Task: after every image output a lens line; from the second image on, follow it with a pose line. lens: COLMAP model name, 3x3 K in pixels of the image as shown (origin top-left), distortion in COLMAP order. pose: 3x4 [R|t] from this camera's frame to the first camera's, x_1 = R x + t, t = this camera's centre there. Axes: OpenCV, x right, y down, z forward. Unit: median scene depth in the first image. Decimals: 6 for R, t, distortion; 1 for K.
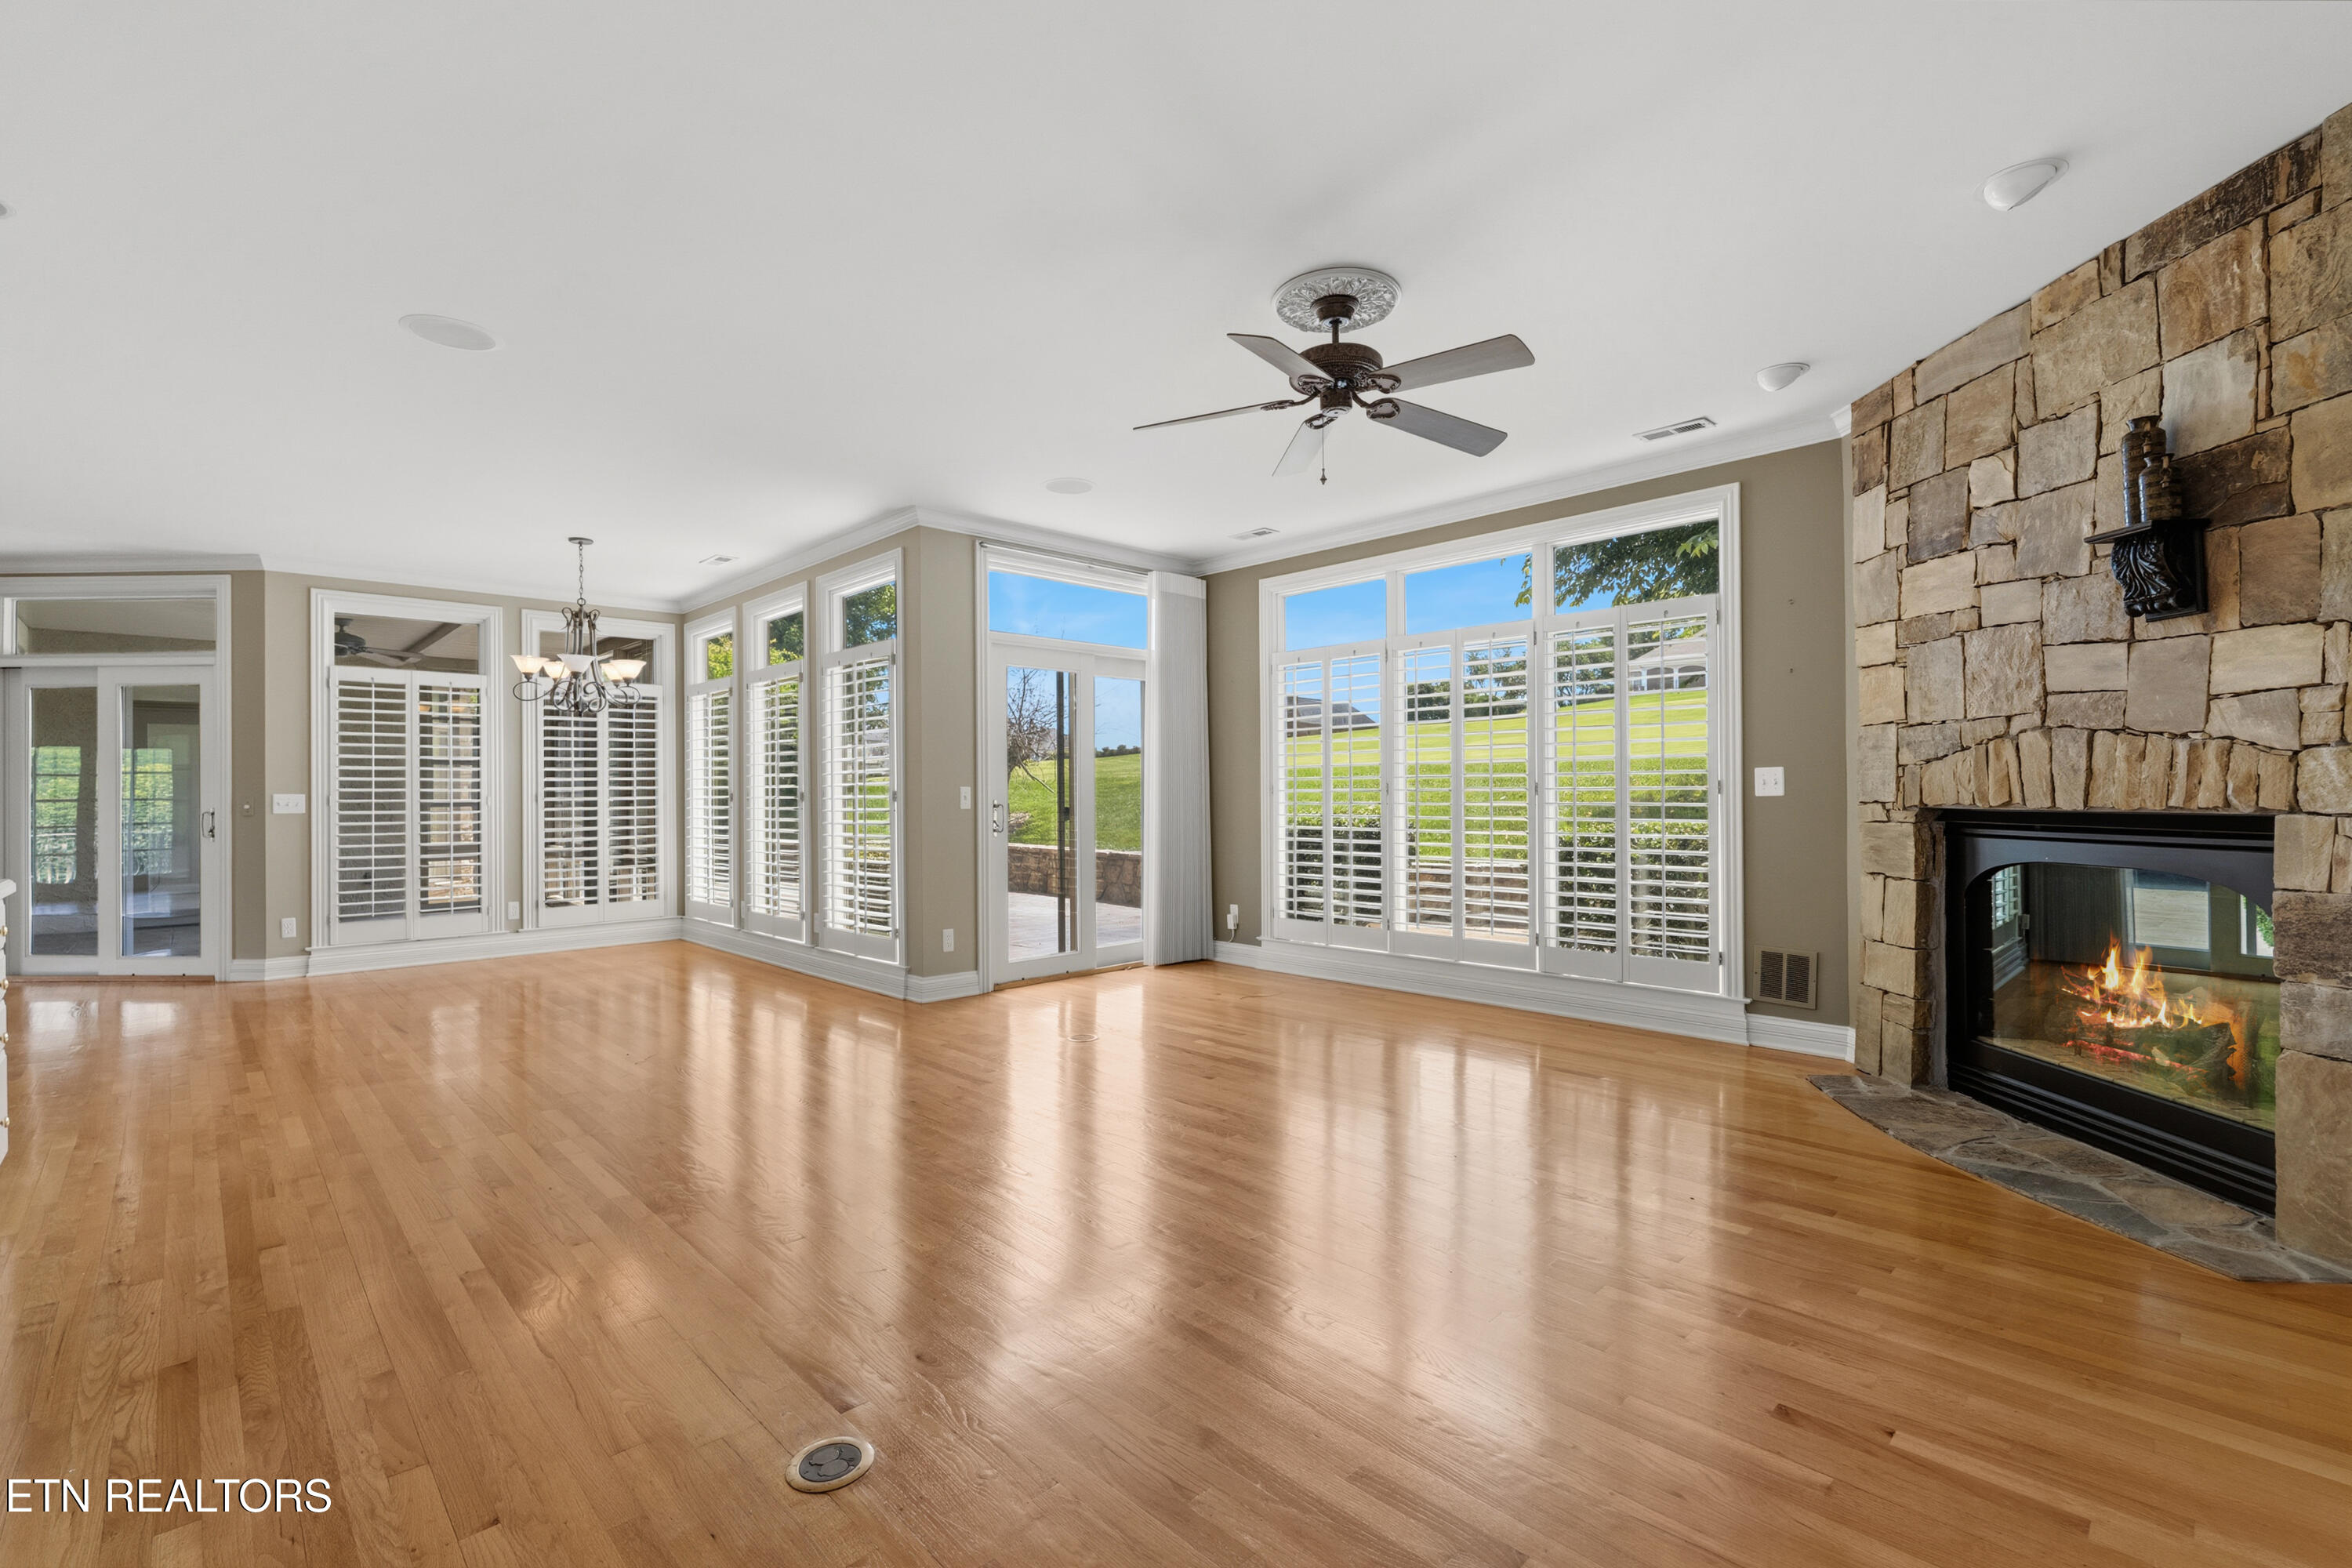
lens RADIAL K [[1041.8, 0, 1177.8], [0, 1041.8, 789.5], [0, 0, 1]] dist [-0.002103, 0.000091]
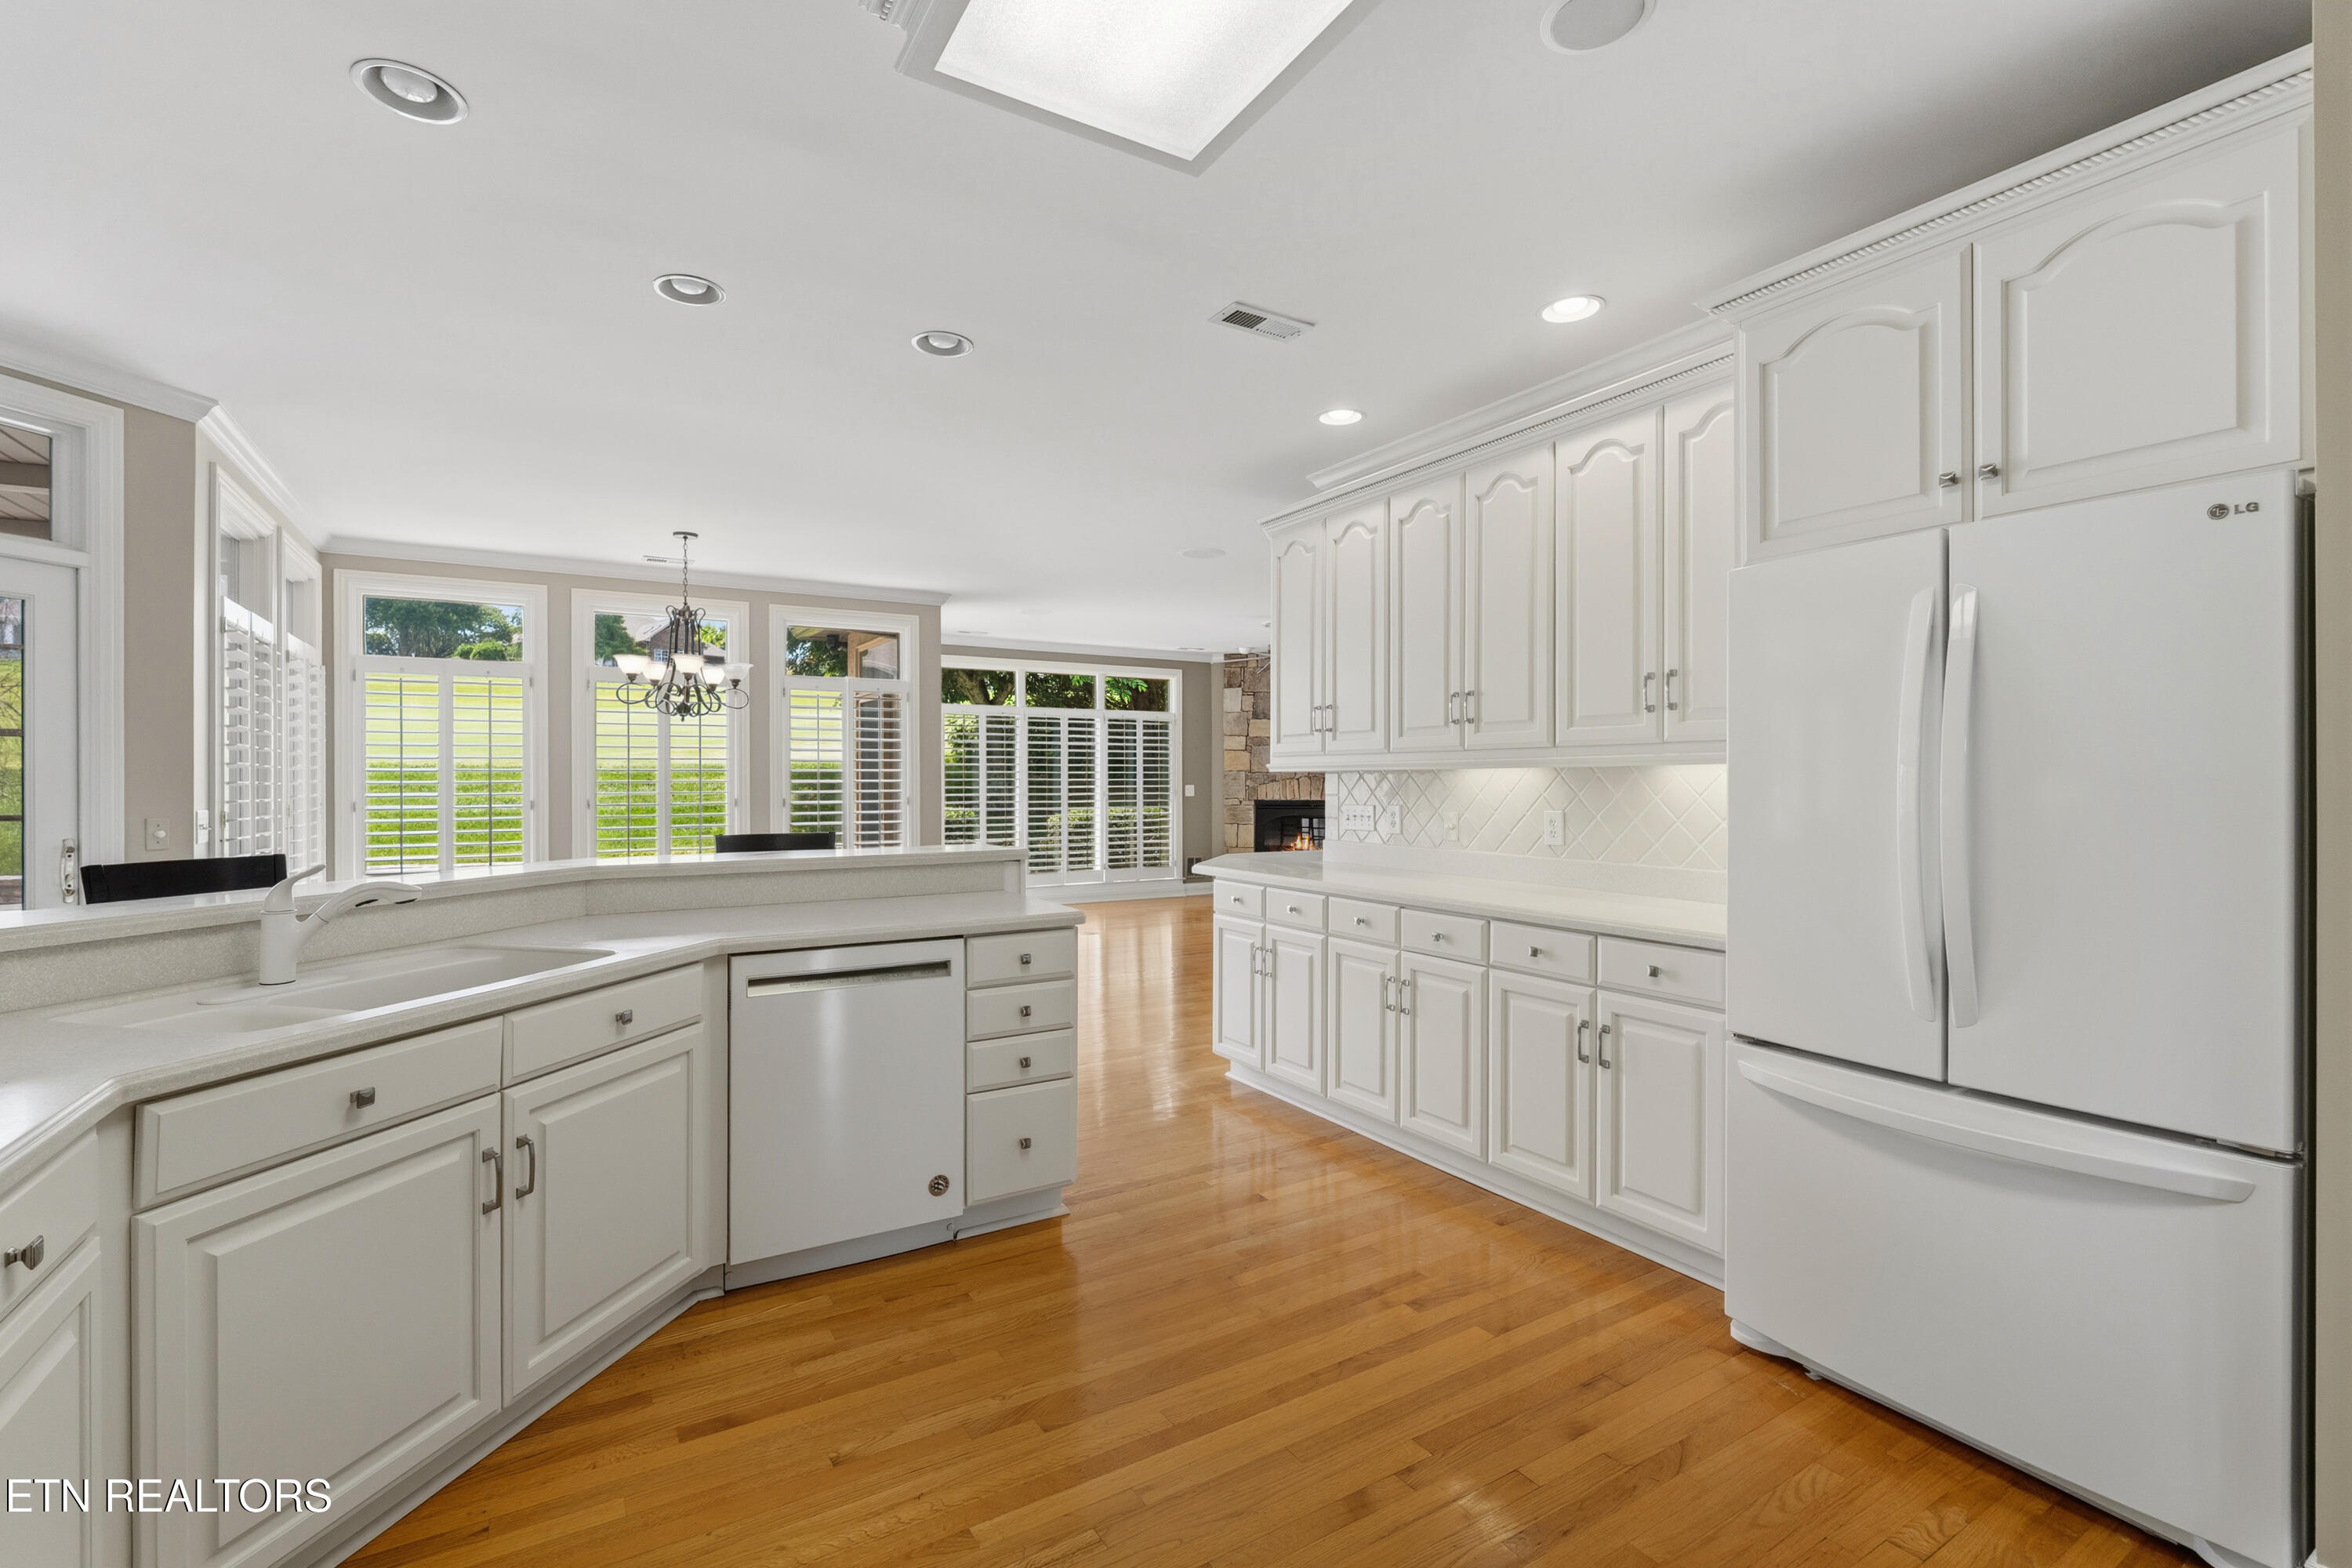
lens RADIAL K [[1041.8, 0, 1166.0], [0, 1041.8, 774.8], [0, 0, 1]] dist [-0.002103, 0.000091]
pose [[0.219631, 0.011066, 0.975520, -1.915684], [-0.009709, 0.999911, -0.009157, -0.022595], [-0.975535, -0.007460, 0.219719, 0.501396]]
